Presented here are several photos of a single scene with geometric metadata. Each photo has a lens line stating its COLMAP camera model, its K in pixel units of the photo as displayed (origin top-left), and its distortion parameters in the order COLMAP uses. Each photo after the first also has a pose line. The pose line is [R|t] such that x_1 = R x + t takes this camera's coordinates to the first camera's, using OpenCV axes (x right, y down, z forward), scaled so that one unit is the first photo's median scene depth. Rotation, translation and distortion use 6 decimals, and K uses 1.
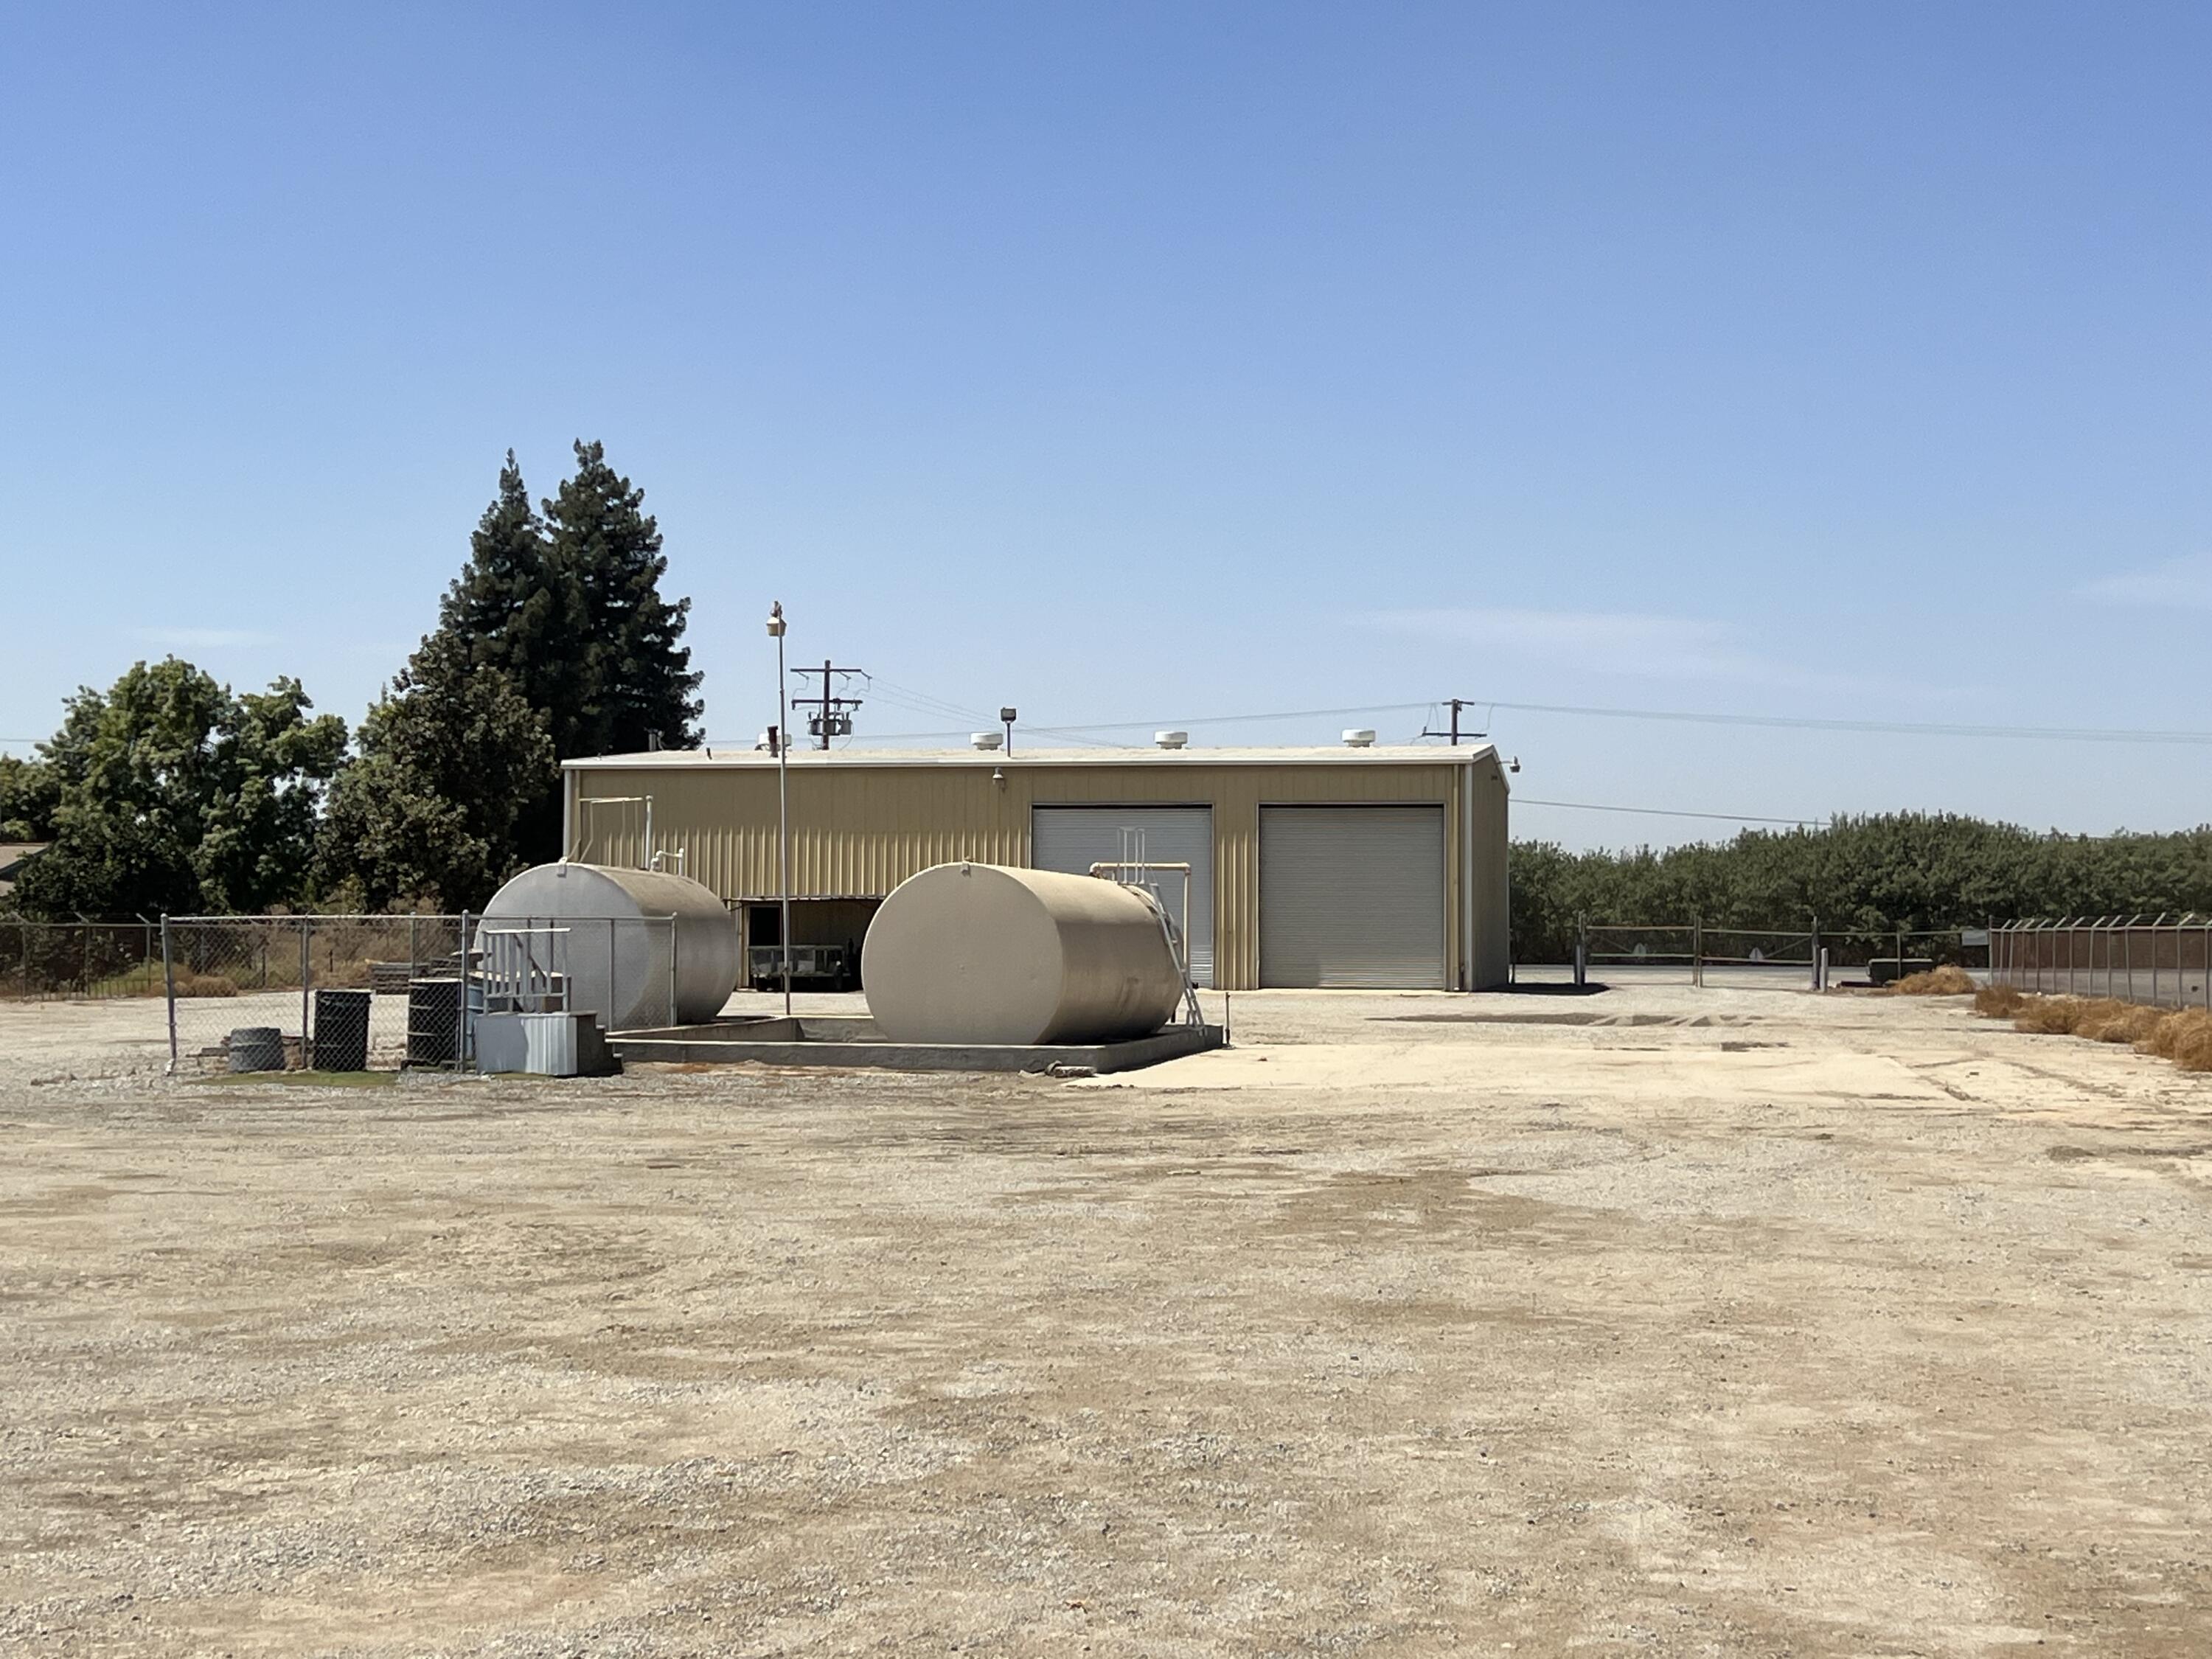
lens RADIAL K [[3311.3, 0, 1106.0], [0, 3311.3, 829.5], [0, 0, 1]] dist [0.256109, -1.417353]
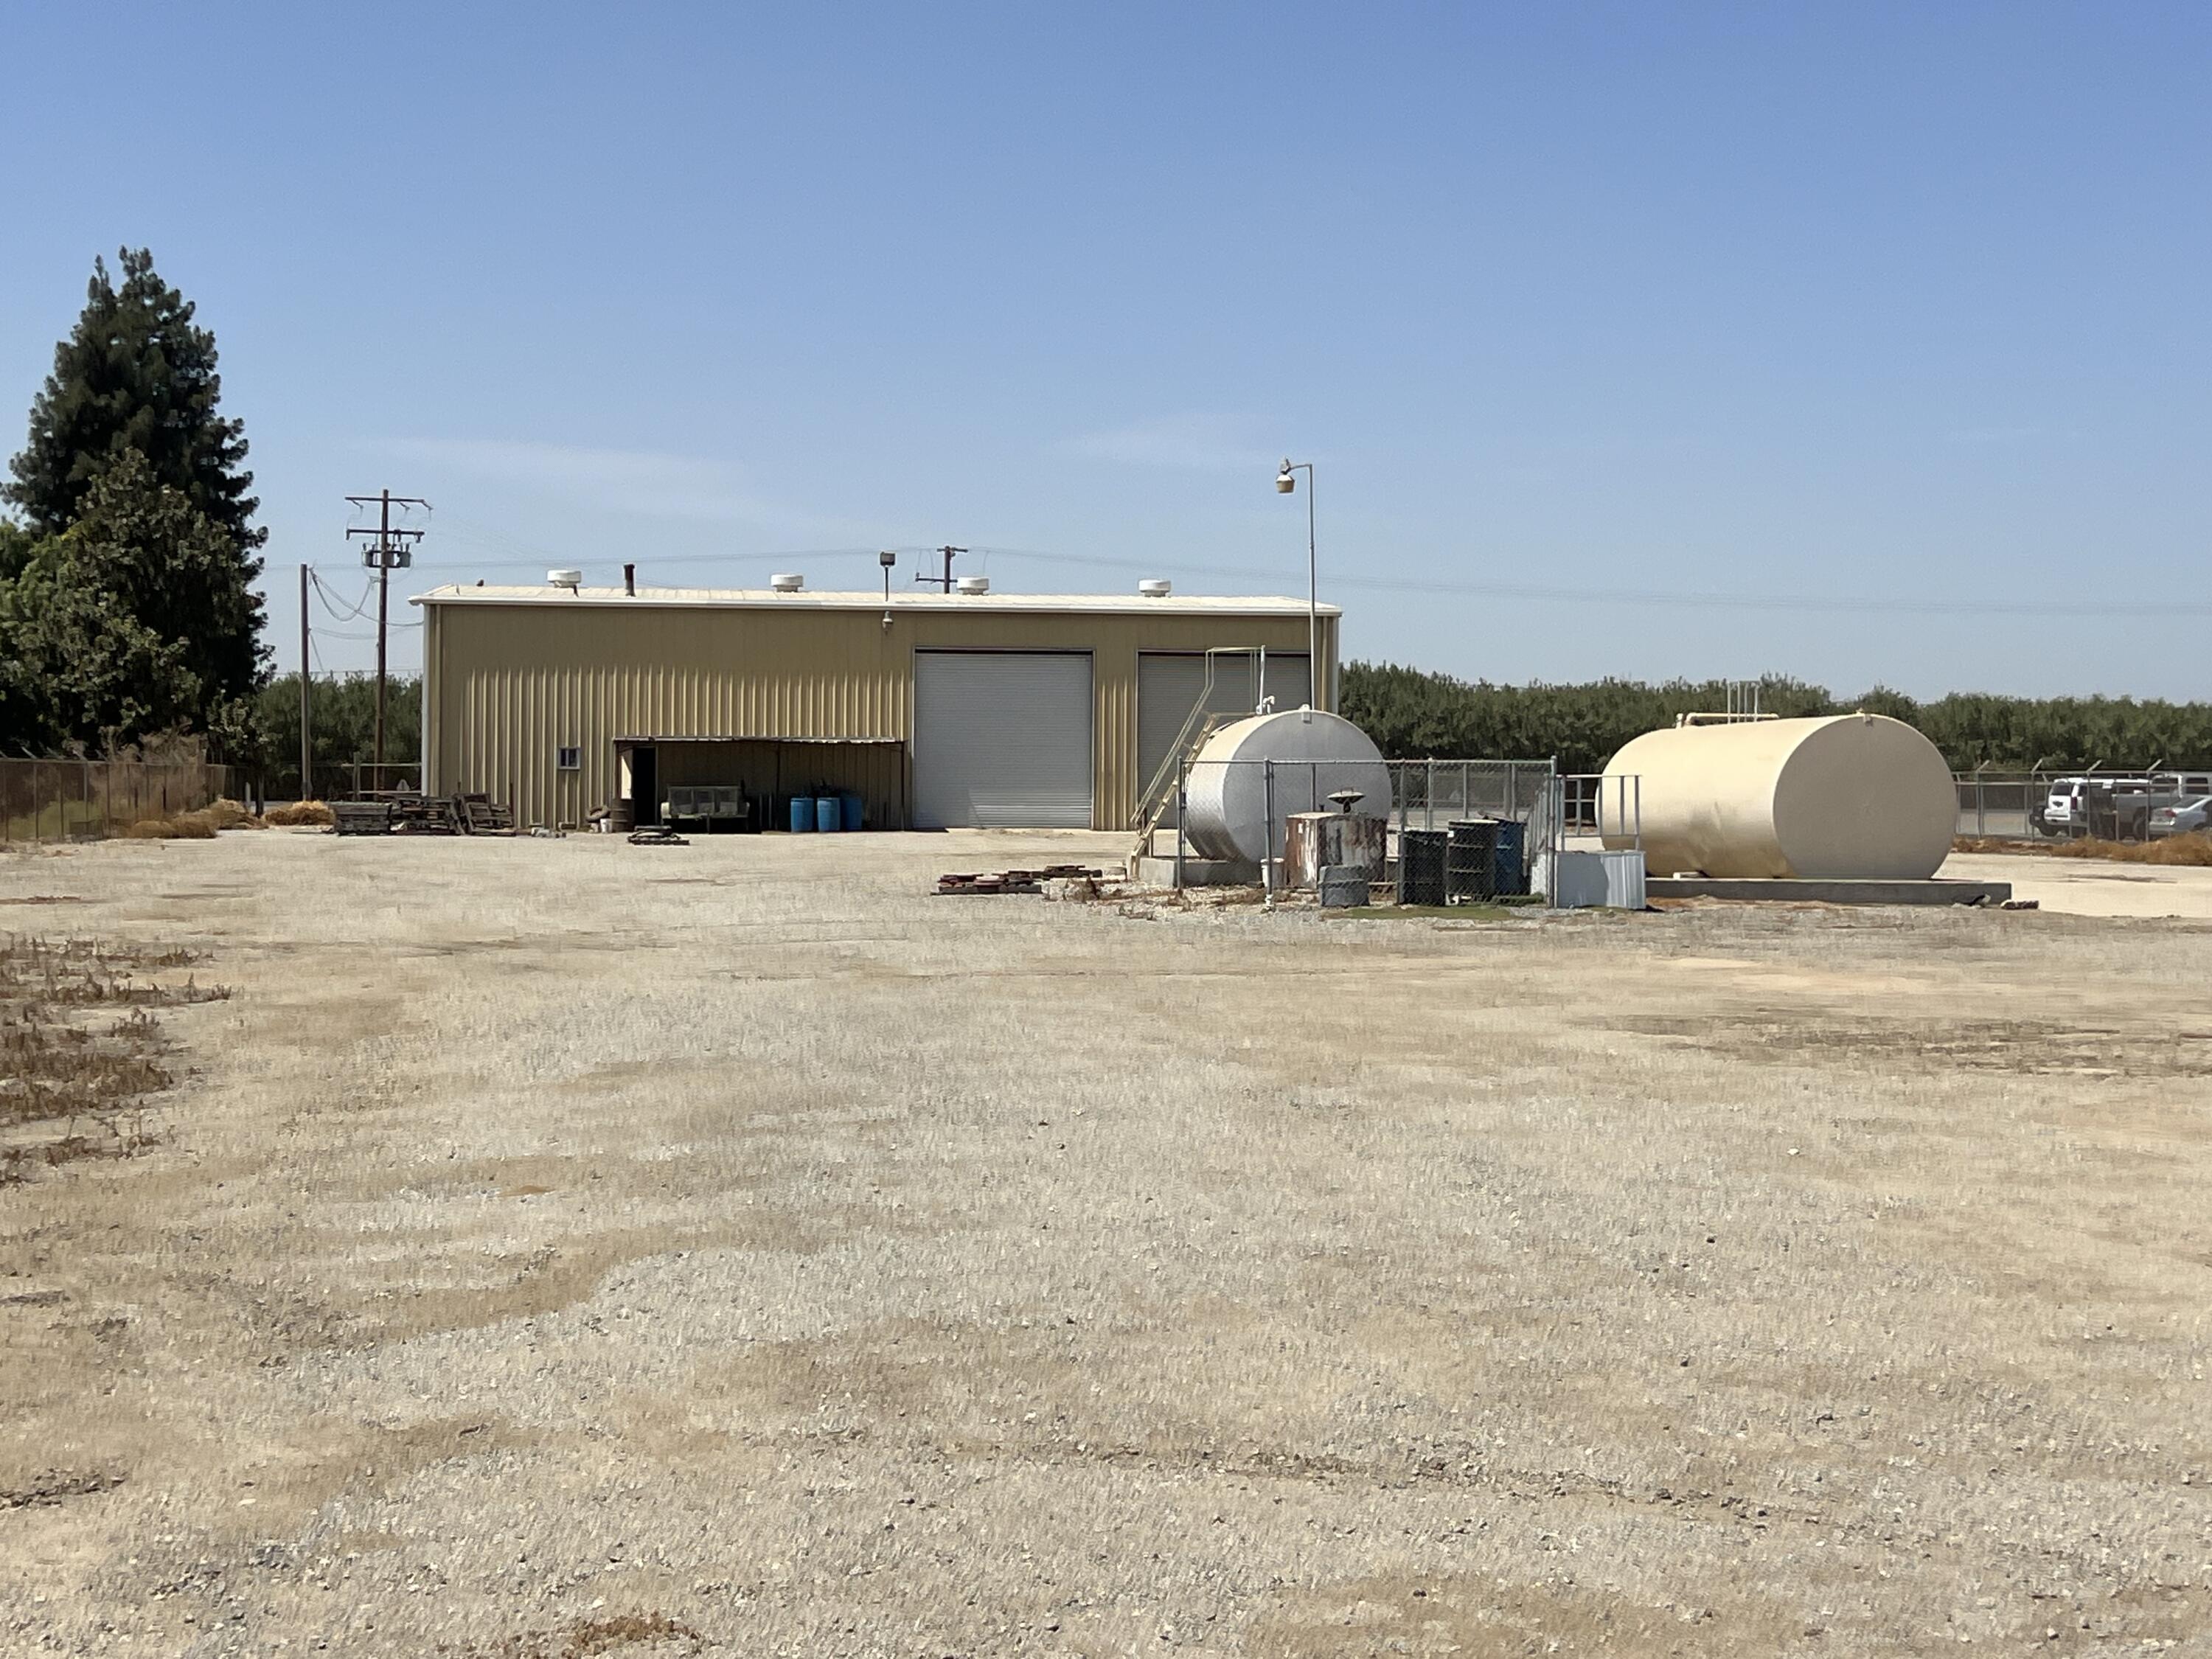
lens RADIAL K [[3311.3, 0, 1106.0], [0, 3311.3, 829.5], [0, 0, 1]] dist [0.256109, -1.417353]
pose [[0.945598, -0.003292, 0.325320, -0.205148], [-0.012503, 0.998842, 0.046450, -0.000050], [-0.325096, -0.047990, 0.944462, 0.010987]]
